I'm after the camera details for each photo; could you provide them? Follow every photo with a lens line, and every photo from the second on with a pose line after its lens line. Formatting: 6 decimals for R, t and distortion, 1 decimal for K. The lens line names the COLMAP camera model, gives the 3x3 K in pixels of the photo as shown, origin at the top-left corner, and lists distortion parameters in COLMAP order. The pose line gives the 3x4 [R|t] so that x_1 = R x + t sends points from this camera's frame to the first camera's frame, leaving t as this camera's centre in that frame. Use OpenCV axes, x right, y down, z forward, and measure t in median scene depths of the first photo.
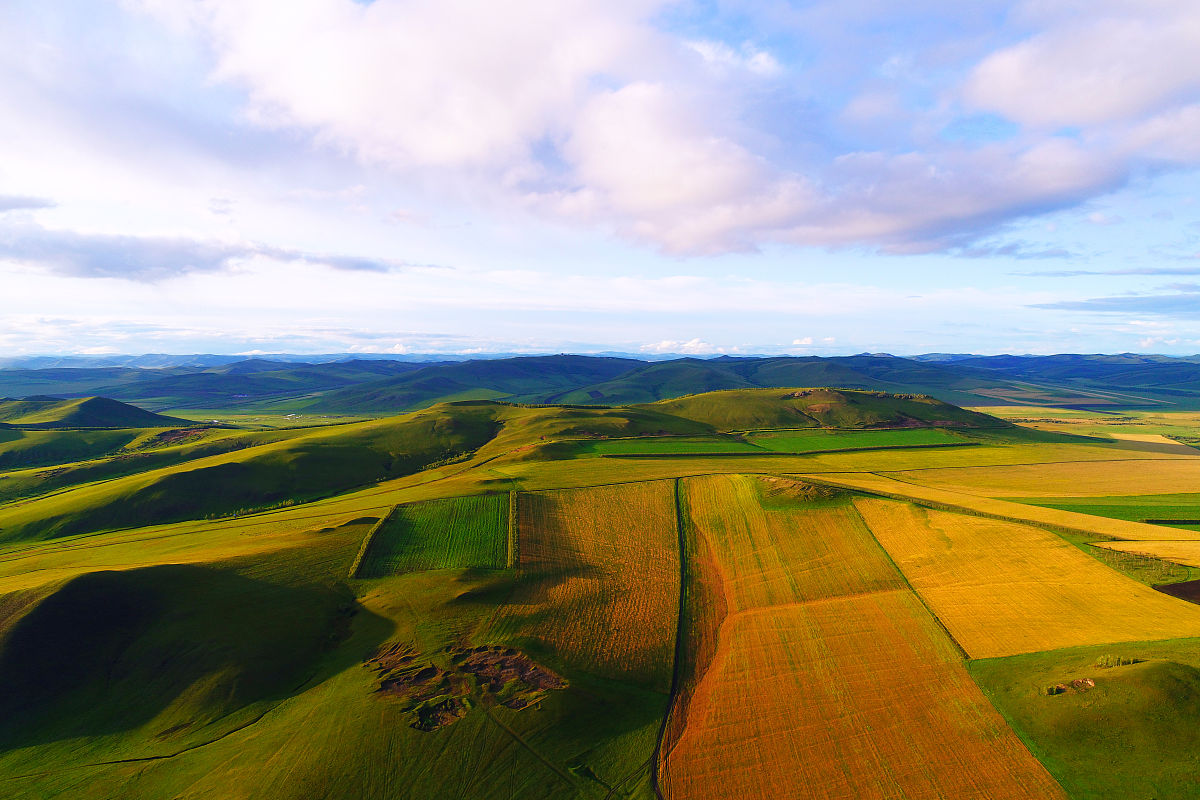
lens RADIAL K [[809.2, 0, 600.4], [0, 809.2, 399.9], [0, 0, 1]] dist [0.002187, 0.002425]
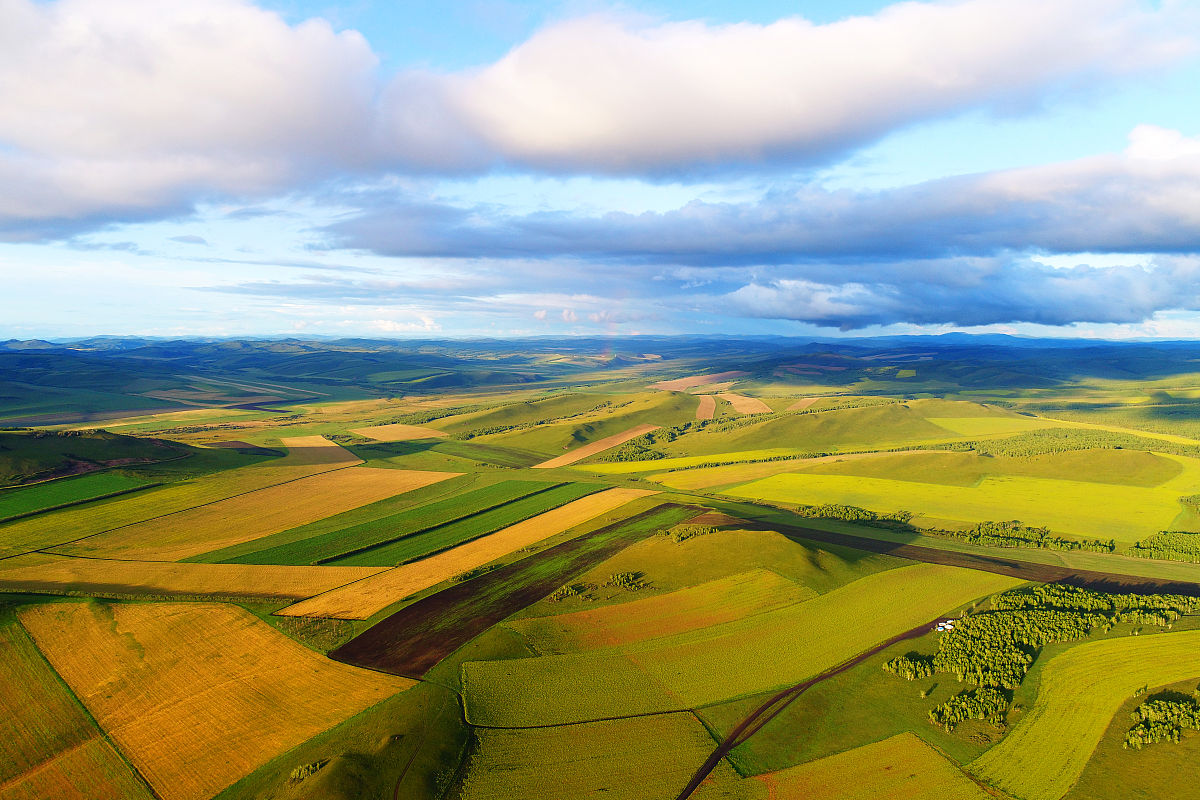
lens RADIAL K [[809.2, 0, 601.7], [0, 809.2, 399.9], [0, 0, 1]] dist [0.002187, 0.002425]
pose [[0.586971, -0.081698, 0.805475, 0.003039], [0.055371, 0.996617, 0.060734, -0.138102], [-0.807712, 0.008951, 0.589509, -0.006737]]
